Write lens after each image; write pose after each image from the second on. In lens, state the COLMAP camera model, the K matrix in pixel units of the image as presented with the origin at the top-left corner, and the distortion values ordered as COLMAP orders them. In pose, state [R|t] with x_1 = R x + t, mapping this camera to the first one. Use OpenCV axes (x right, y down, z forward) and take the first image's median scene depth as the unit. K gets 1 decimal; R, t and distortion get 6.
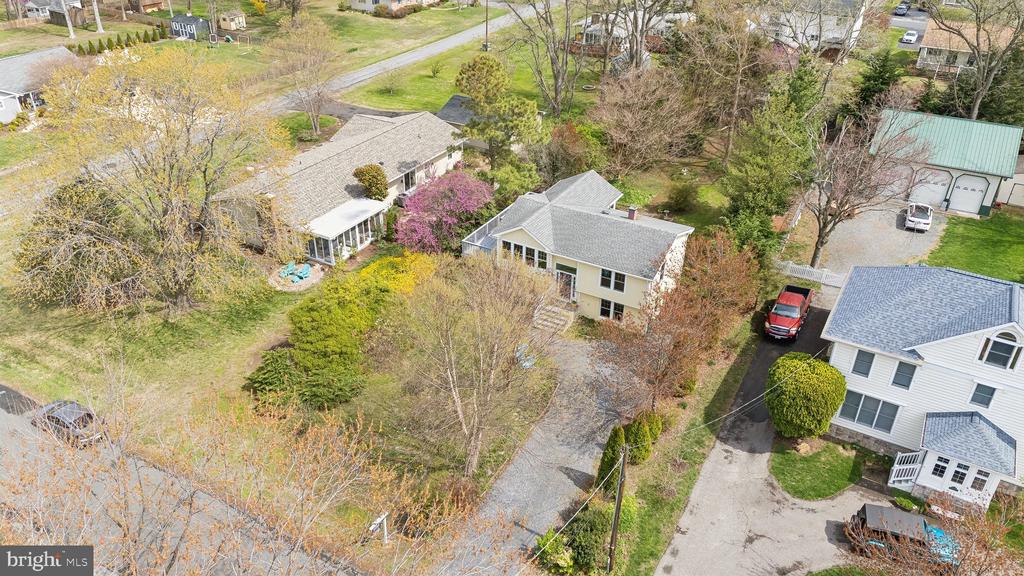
lens RADIAL K [[764.8, 0, 512.0], [0, 764.8, 288.0], [0, 0, 1]] dist [0.096362, -0.100041]
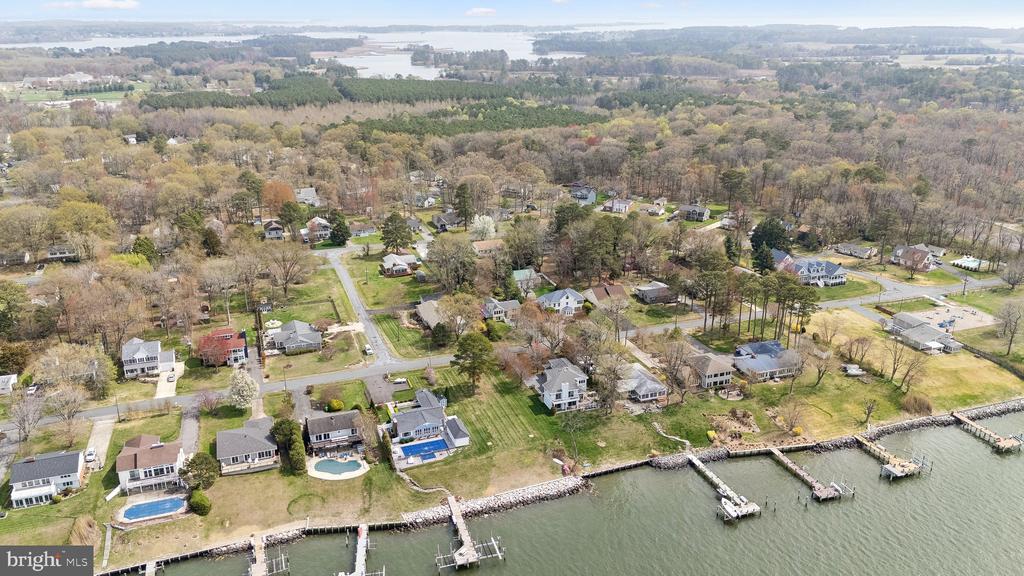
lens RADIAL K [[764.8, 0, 512.0], [0, 764.8, 288.0], [0, 0, 1]] dist [0.096362, -0.100041]
pose [[0.655709, -0.270242, 0.704993, -3.858326], [0.395362, 0.918392, -0.015680, -0.080786], [-0.643222, 0.289009, 0.709041, -3.114865]]
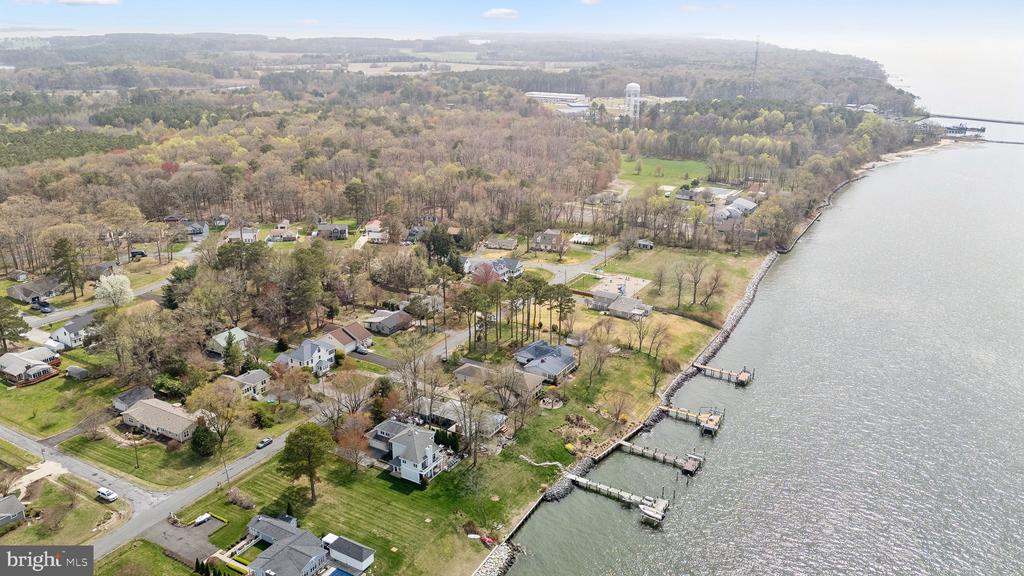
lens RADIAL K [[744.2, 0, 513.6], [0, 744.2, 305.6], [0, 0, 1]] dist [0.094954, -0.115764]
pose [[0.026643, -0.365475, 0.930440, -3.899850], [0.500038, 0.810827, 0.304173, -1.012951], [-0.865594, 0.457151, 0.204354, -1.493247]]
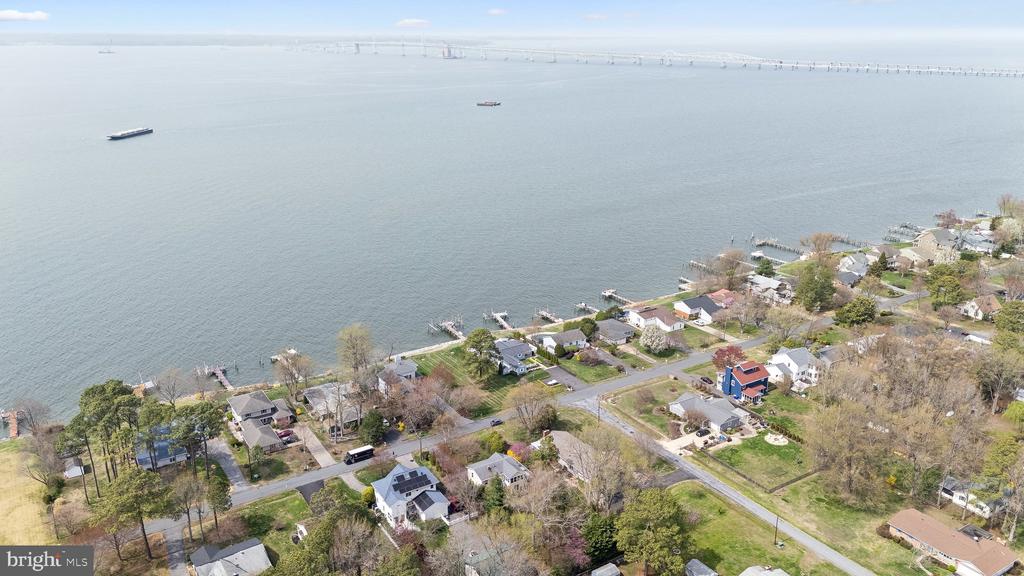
lens RADIAL K [[744.2, 0, 513.6], [0, 744.2, 305.6], [0, 0, 1]] dist [0.094954, -0.115764]
pose [[-0.475809, 0.272156, -0.836383, 3.090144], [-0.445781, 0.745121, 0.496059, -2.686408], [0.758212, 0.608873, -0.233213, 1.512096]]
